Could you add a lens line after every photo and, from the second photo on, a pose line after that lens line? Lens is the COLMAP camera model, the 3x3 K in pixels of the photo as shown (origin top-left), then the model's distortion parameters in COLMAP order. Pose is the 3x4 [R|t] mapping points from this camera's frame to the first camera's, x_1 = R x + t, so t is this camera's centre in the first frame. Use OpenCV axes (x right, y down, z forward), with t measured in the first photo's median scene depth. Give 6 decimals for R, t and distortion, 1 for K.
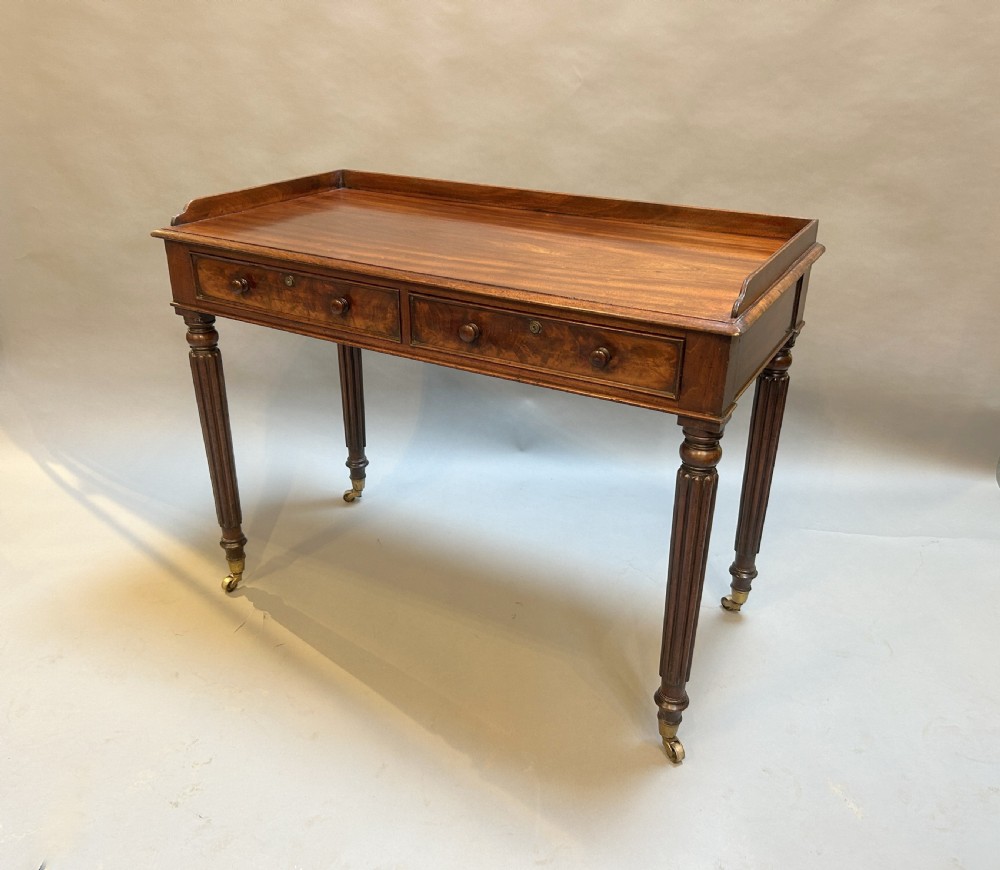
lens RADIAL K [[848.7, 0, 495.1], [0, 848.7, 448.5], [0, 0, 1]] dist [0.019324, 0.002222]
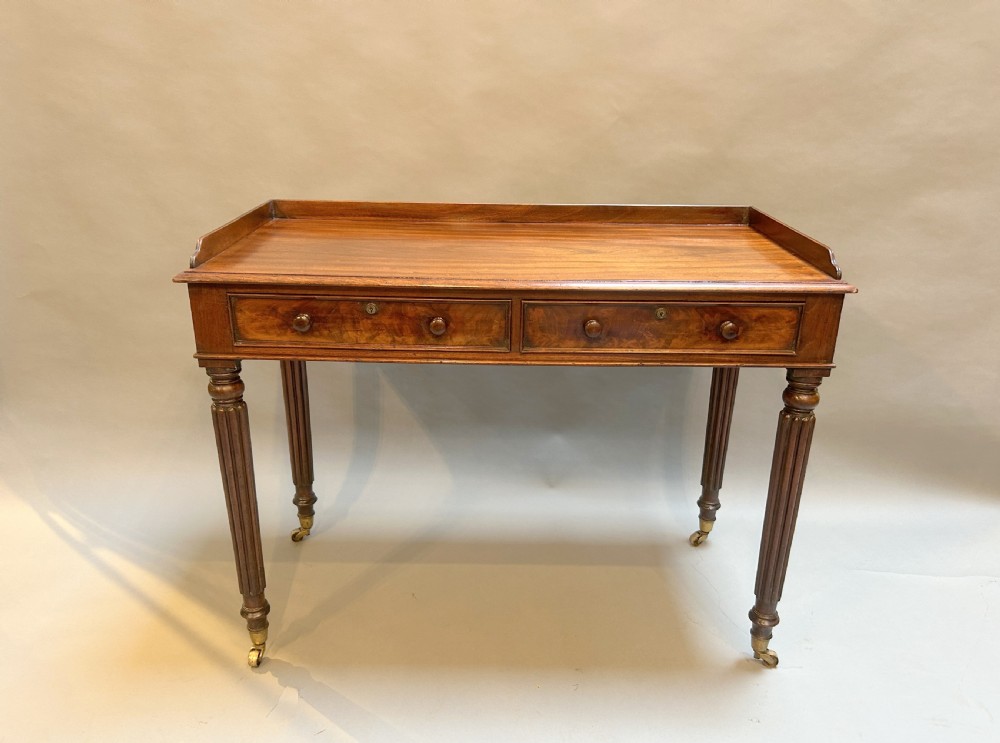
lens RADIAL K [[748.1, 0, 493.1], [0, 748.1, 392.9], [0, 0, 1]] dist [0.021138, -0.022550]
pose [[0.879344, -0.181591, 0.440204, -0.502768], [0.210879, 0.977345, -0.018079, -0.061108], [-0.426948, 0.108728, 0.897716, 0.203670]]
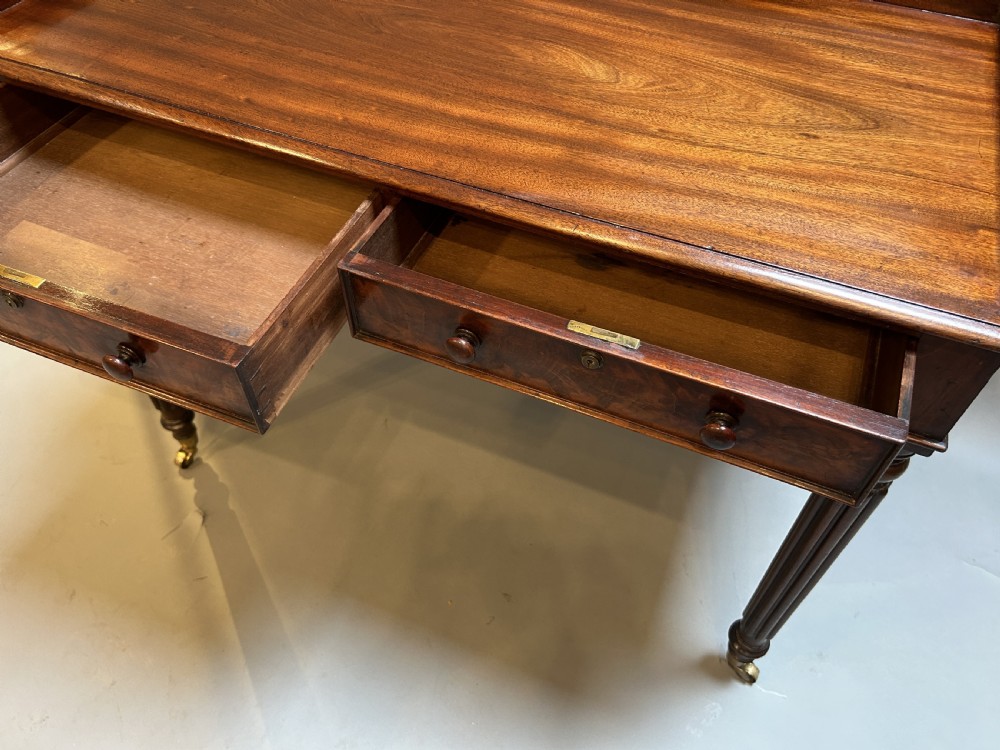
lens RADIAL K [[748.1, 0, 505.5], [0, 748.1, 359.1], [0, 0, 1]] dist [0.021138, -0.022550]
pose [[0.992909, -0.083001, 0.085108, -0.074328], [0.044007, 0.921679, 0.385449, -0.252957], [-0.110435, -0.378970, 0.918796, 0.438938]]
